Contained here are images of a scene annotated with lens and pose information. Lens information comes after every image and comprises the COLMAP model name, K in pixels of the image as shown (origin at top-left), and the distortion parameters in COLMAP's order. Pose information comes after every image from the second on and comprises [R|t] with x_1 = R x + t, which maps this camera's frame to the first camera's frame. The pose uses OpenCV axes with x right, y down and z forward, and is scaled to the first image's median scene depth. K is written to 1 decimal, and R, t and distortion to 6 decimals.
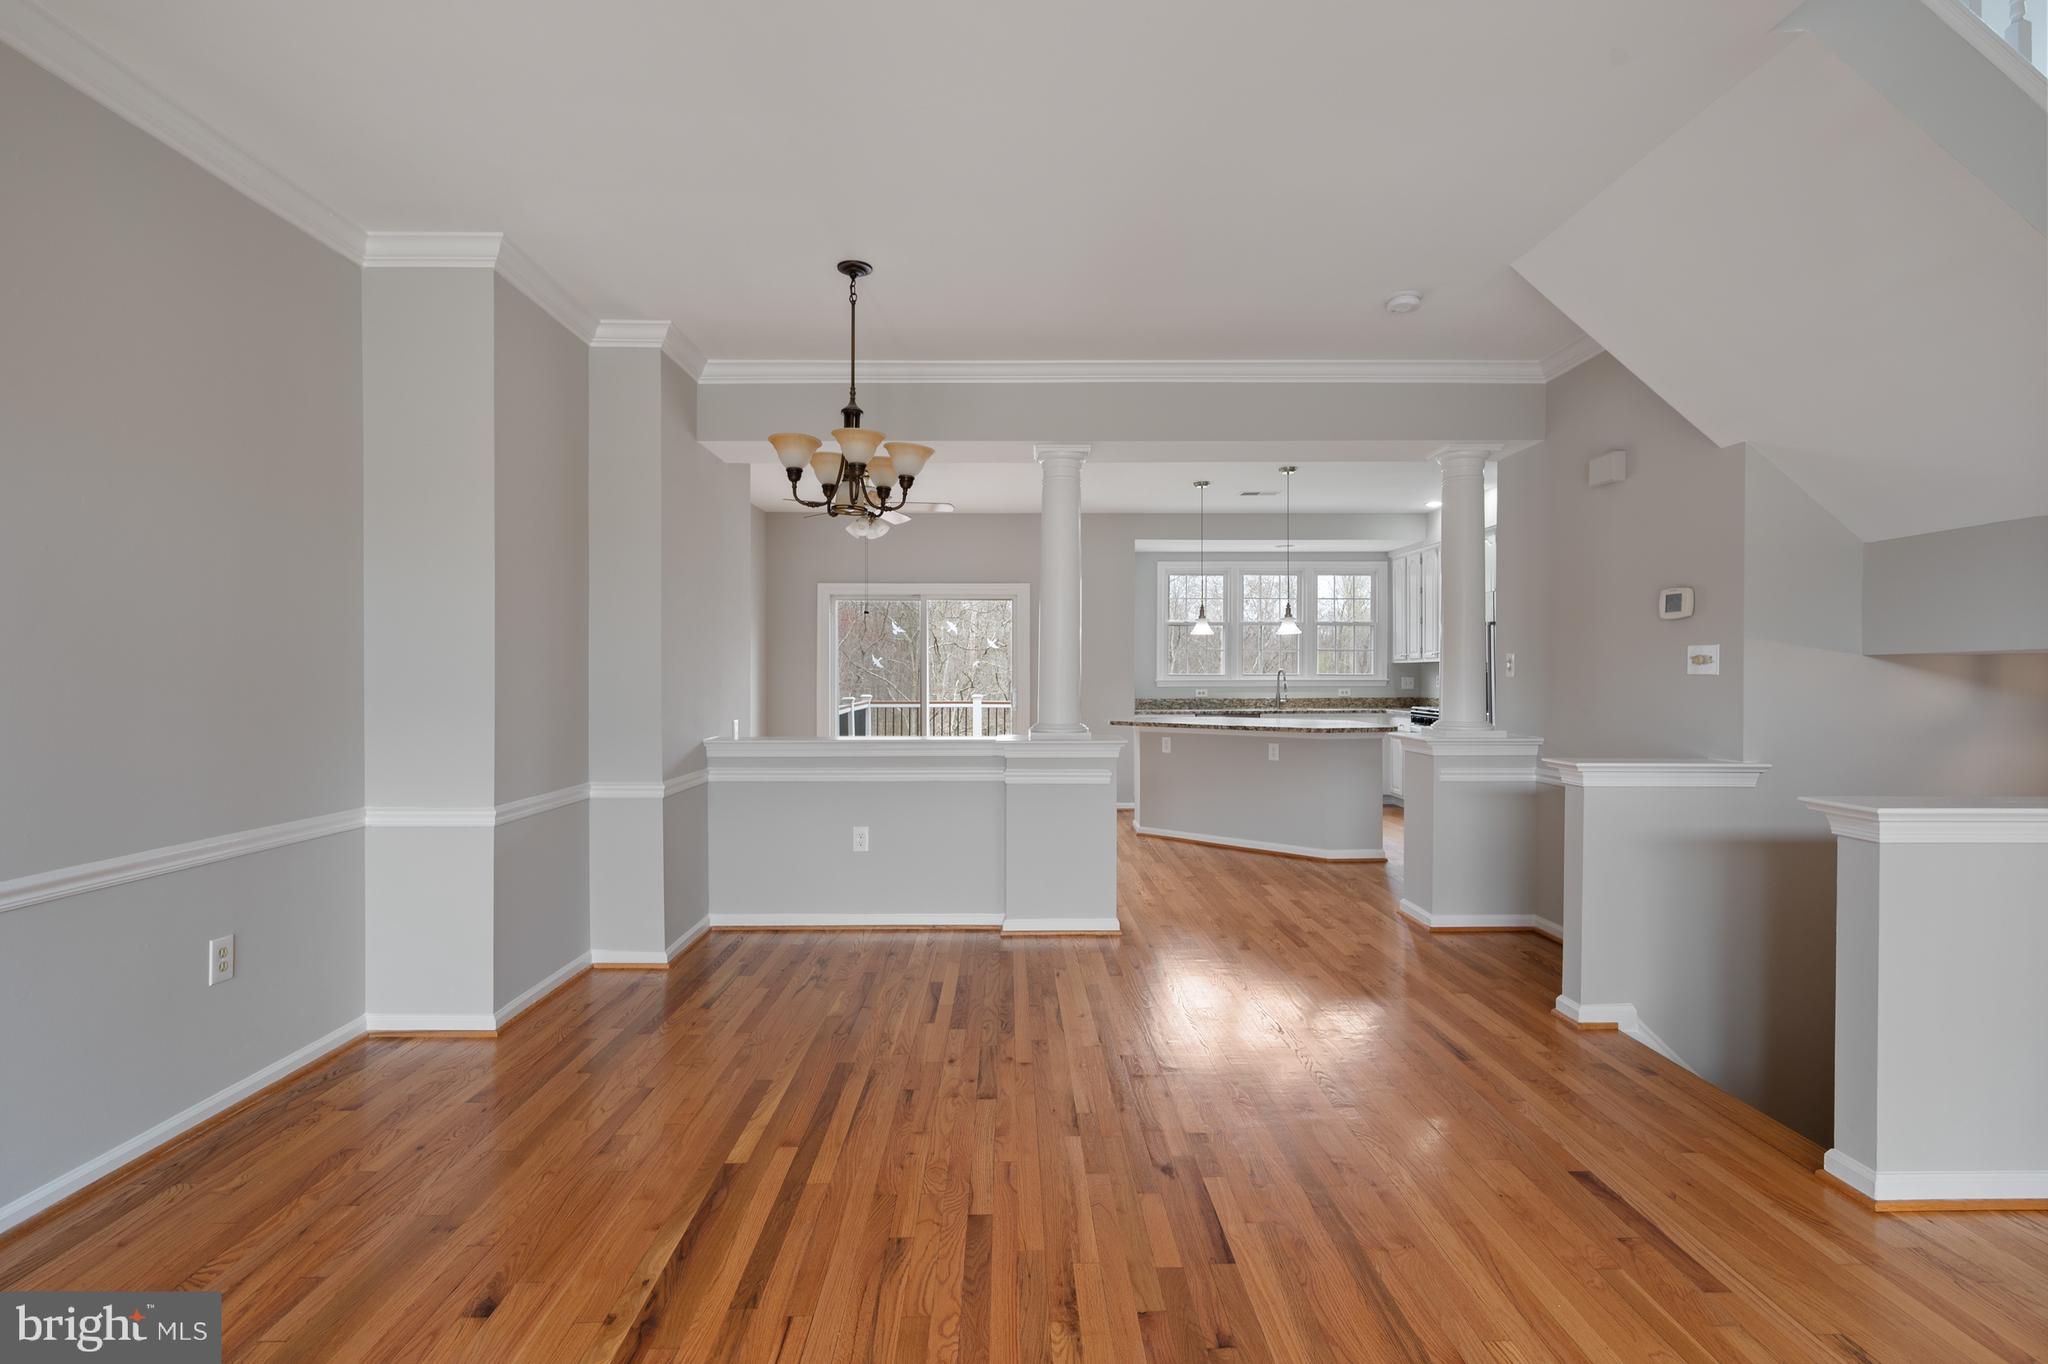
lens RADIAL K [[975.0, 0, 1029.9], [0, 975.0, 682.1], [0, 0, 1]] dist [0.001124, 0.000042]
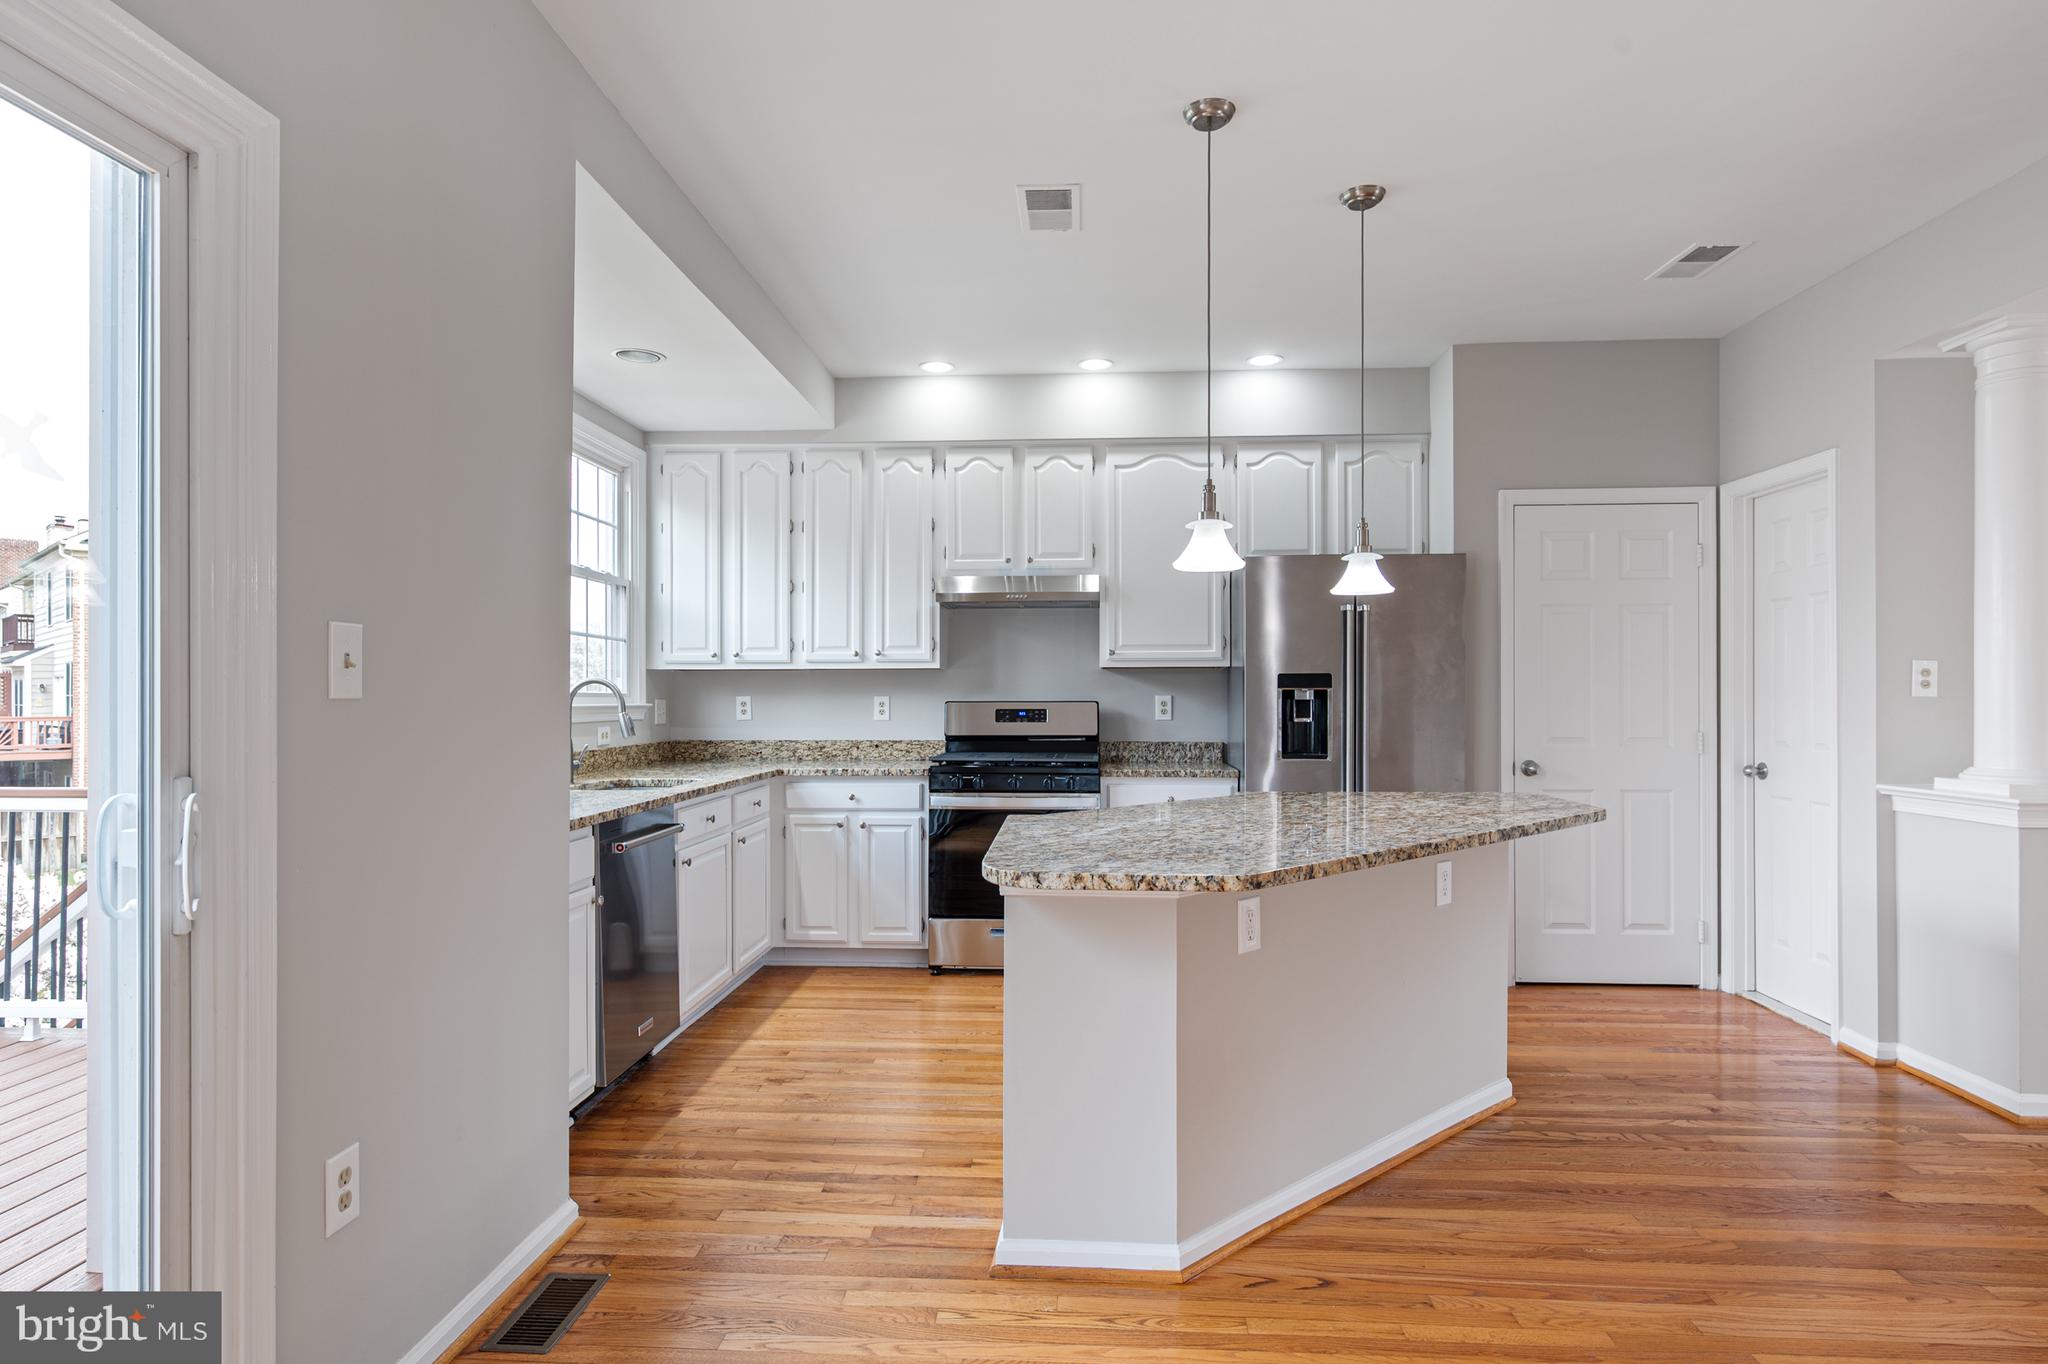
lens RADIAL K [[1144.2, 0, 1014.1], [0, 1144.2, 692.0], [0, 0, 1]] dist [-0.001008, 0.000232]
pose [[0.086230, 0.003549, 0.996269, -0.231735], [0.008066, 0.999958, -0.004260, -0.006929], [-0.996243, 0.008403, 0.086197, 1.105392]]
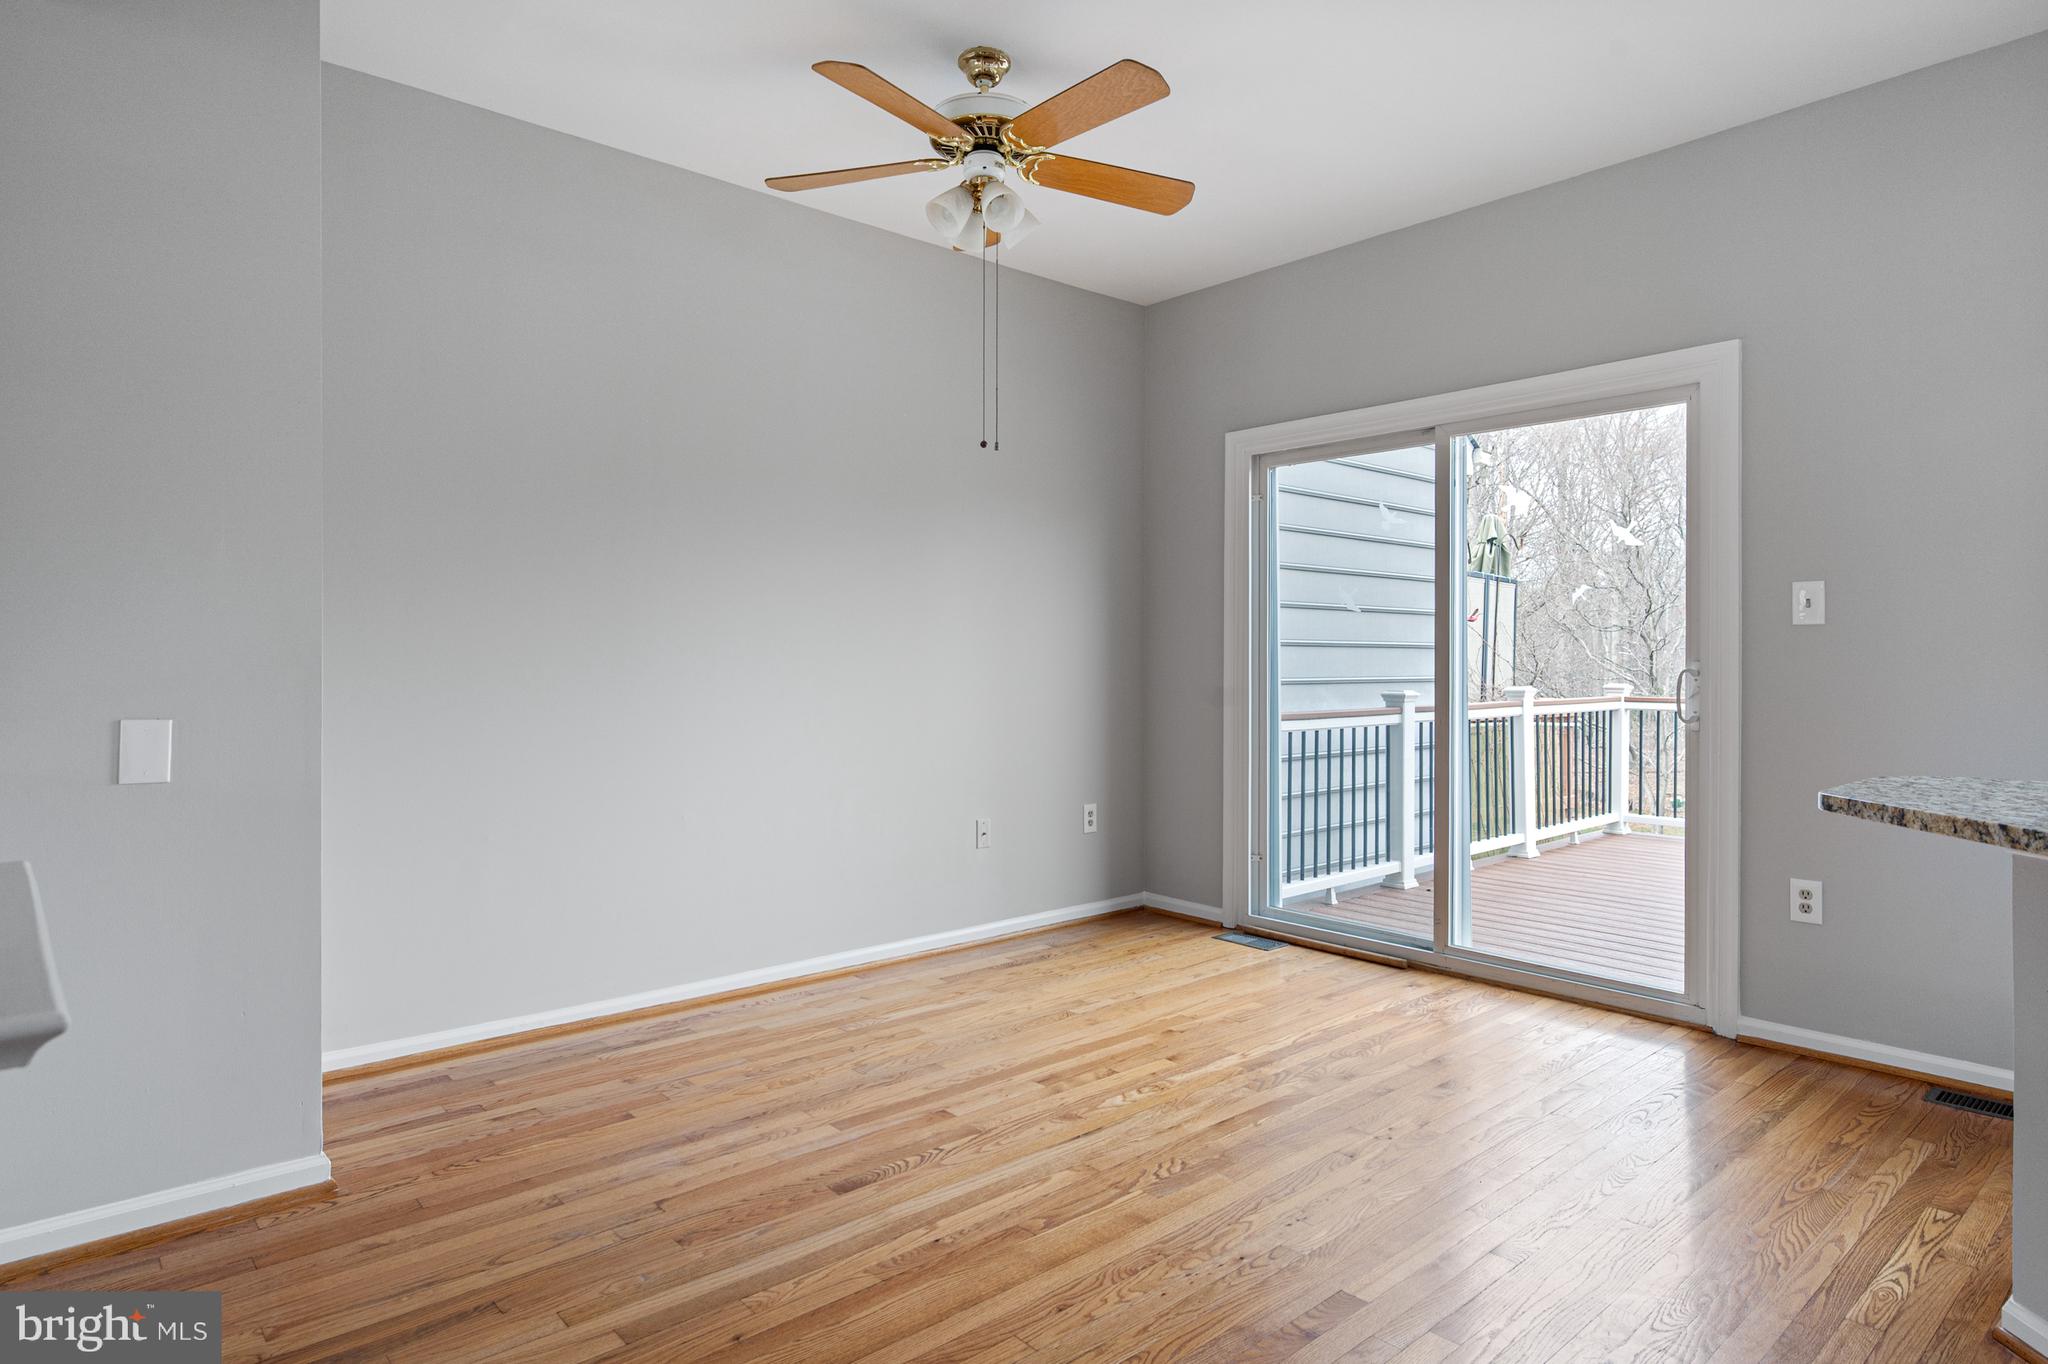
lens RADIAL K [[1165.2, 0, 1037.3], [0, 1165.2, 661.3], [0, 0, 1]] dist [0.002450, 0.000651]
pose [[0.651858, 0.000553, -0.758340, 0.181452], [-0.006977, 0.999962, -0.005268, 0.012584], [0.758309, 0.008725, 0.651837, 0.729086]]
